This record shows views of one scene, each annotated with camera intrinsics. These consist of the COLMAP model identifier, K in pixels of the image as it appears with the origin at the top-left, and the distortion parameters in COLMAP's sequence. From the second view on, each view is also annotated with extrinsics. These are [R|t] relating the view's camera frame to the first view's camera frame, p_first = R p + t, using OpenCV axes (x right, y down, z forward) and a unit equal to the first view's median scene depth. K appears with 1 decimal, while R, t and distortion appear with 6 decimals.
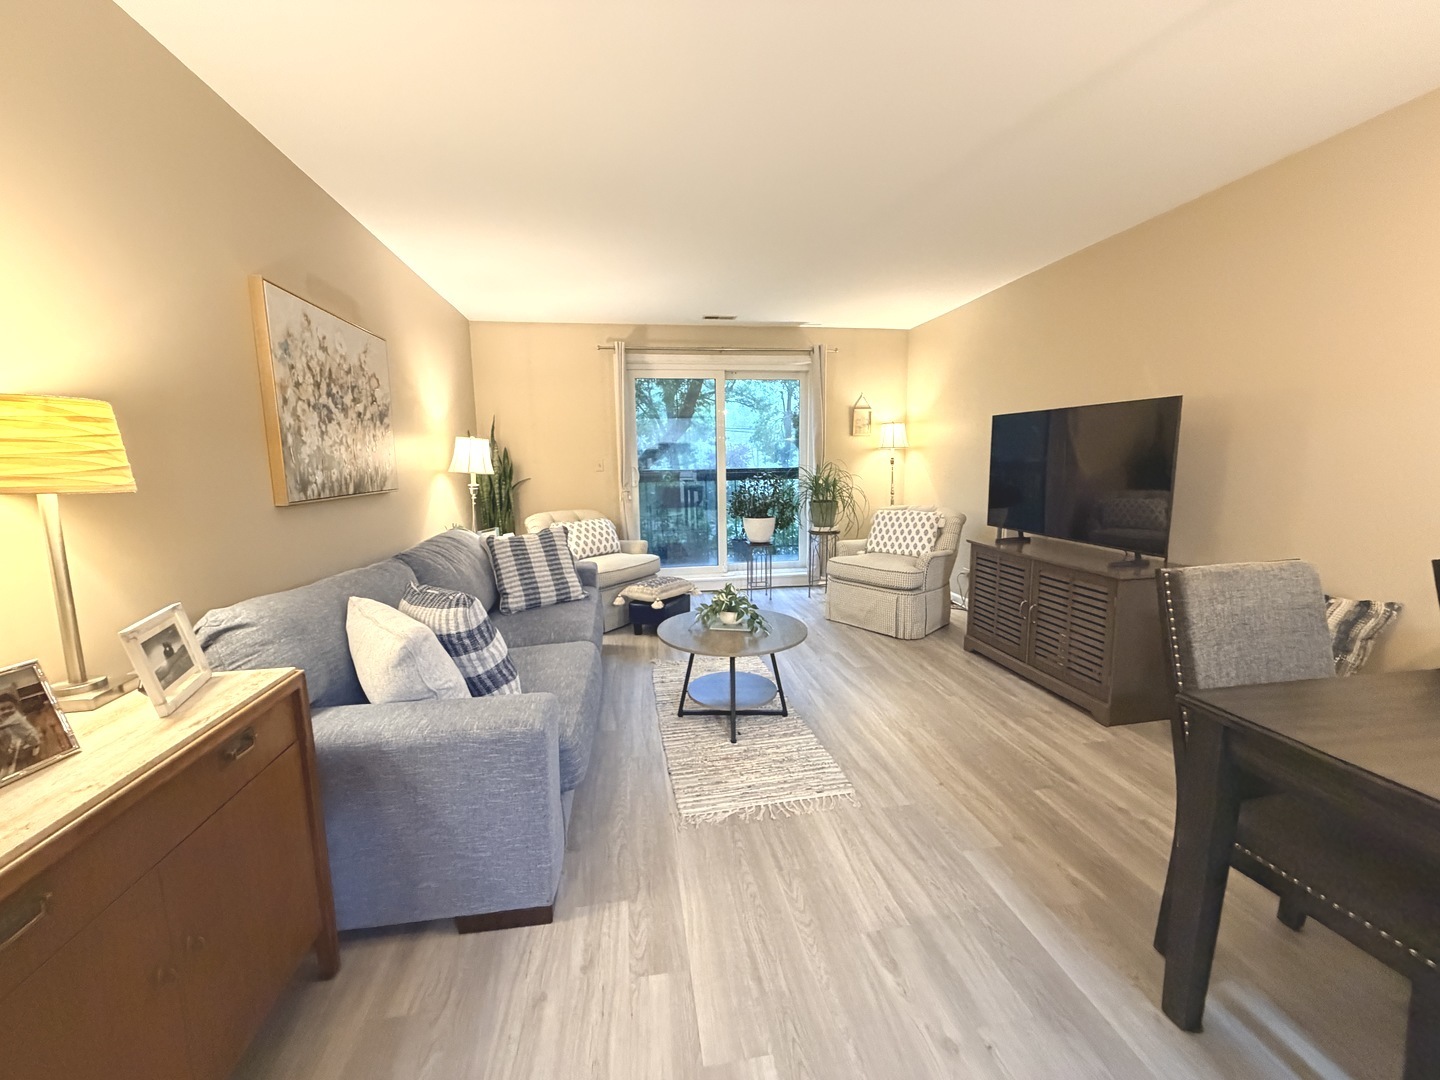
lens RADIAL K [[572.8, 0, 713.3], [0, 572.8, 538.7], [0, 0, 1]] dist [-0.000311, 0.000984]
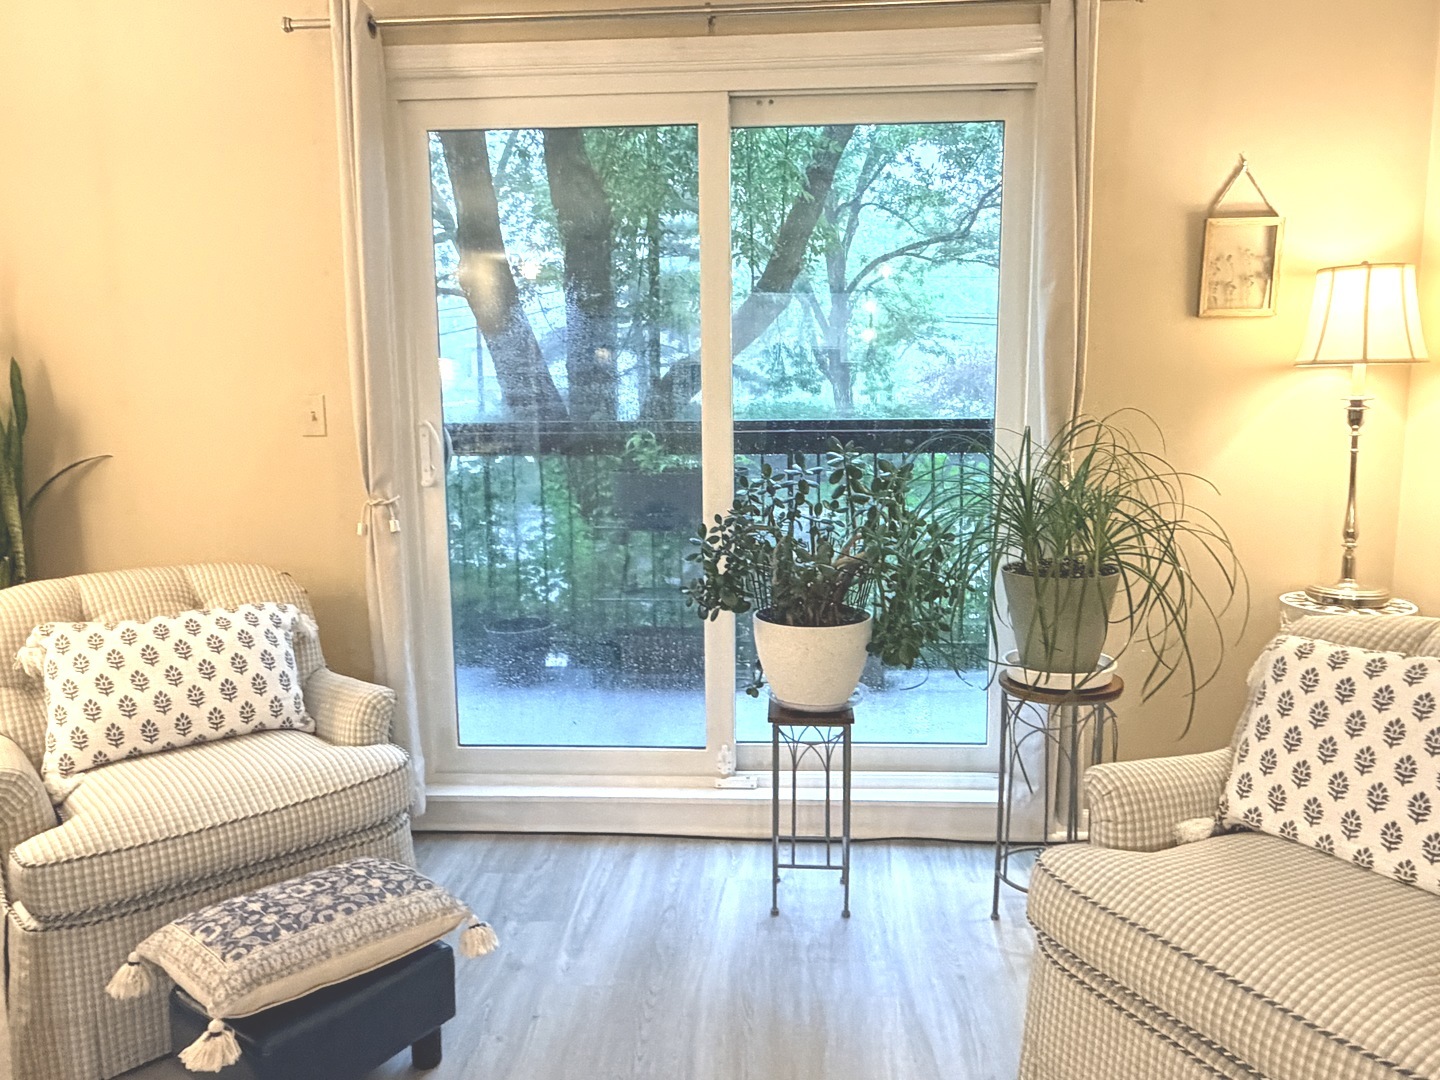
lens RADIAL K [[1084.5, 0, 709.1], [0, 1084.5, 536.1], [0, 0, 1]] dist [0.053280, -0.054909]
pose [[0.975983, 0.036887, -0.214699, 0.265212], [-0.035565, 0.999317, 0.010020, -0.146713], [0.214922, -0.002144, 0.976629, 0.891422]]
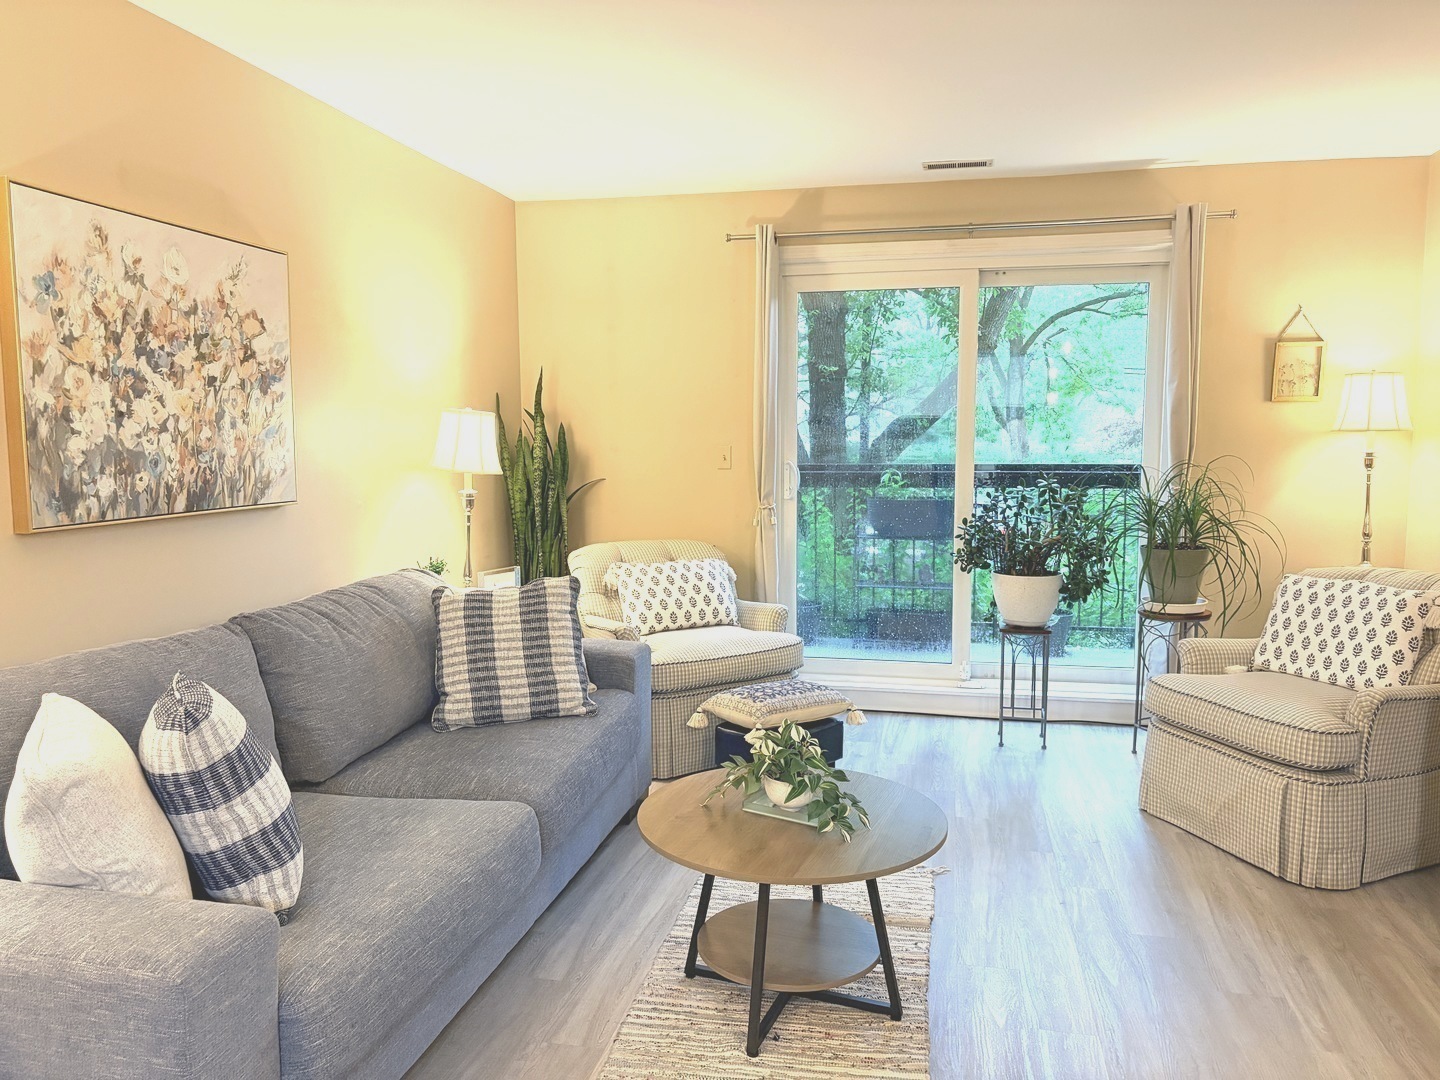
lens RADIAL K [[1084.5, 0, 715.8], [0, 1084.5, 548.4], [0, 0, 1]] dist [0.053280, -0.054909]
pose [[0.934030, 0.051930, -0.353401, 0.294326], [-0.061116, 0.998020, -0.014874, -0.052886], [0.351928, 0.035491, 0.935354, 0.104440]]
